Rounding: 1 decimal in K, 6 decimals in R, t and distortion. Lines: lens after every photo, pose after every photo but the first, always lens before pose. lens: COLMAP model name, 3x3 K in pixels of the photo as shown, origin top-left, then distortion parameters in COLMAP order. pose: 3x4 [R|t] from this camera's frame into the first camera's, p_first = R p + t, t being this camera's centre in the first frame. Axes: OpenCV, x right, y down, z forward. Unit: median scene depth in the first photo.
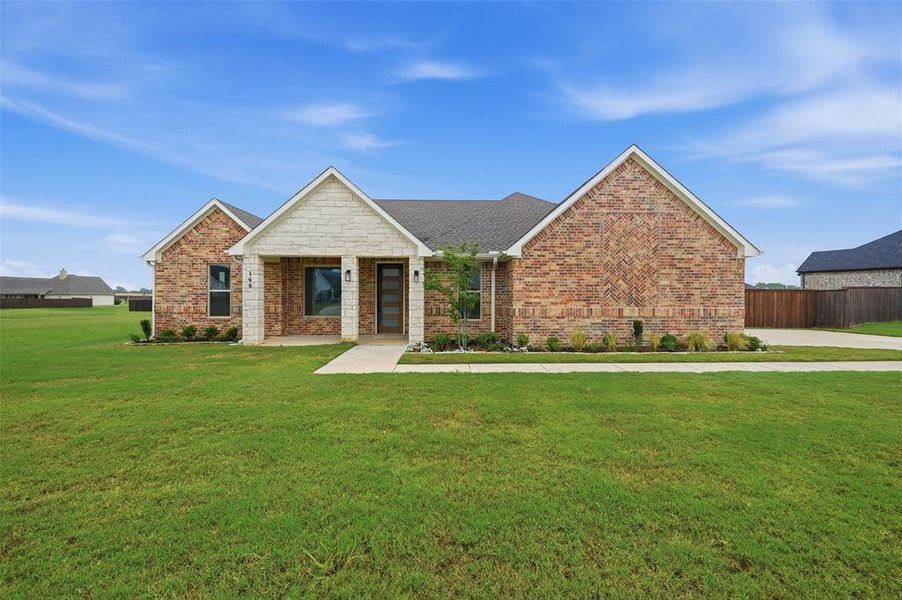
lens RADIAL K [[359.7, 0, 438.2], [0, 359.7, 298.5], [0, 0, 1]] dist [-0.000161, -0.000032]
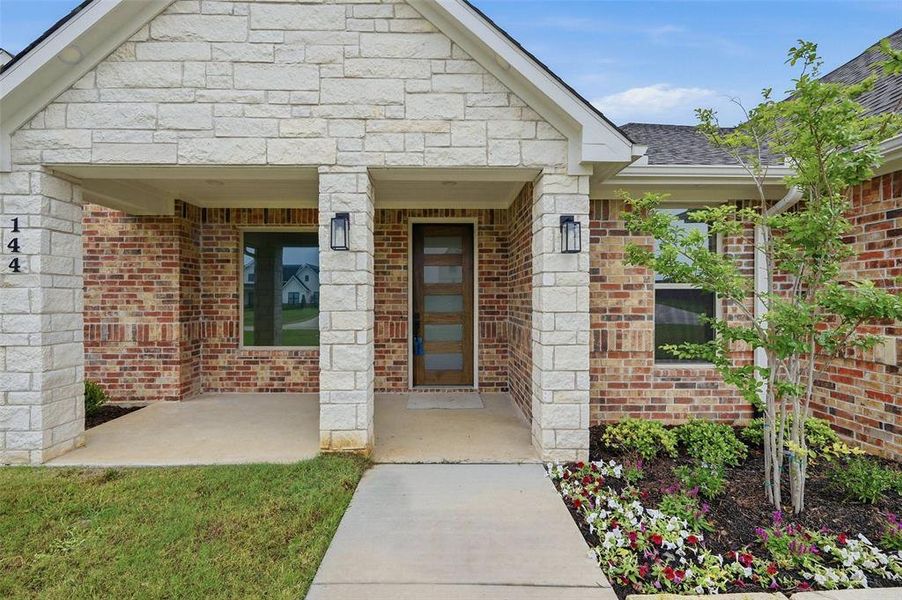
lens RADIAL K [[359.7, 0, 438.2], [0, 359.7, 298.5], [0, 0, 1]] dist [-0.000161, -0.000032]
pose [[0.999965, -0.003412, -0.007581, -0.163647], [0.003345, 0.999956, -0.008794, -0.004755], [0.007610, 0.008768, 0.999933, 0.687158]]
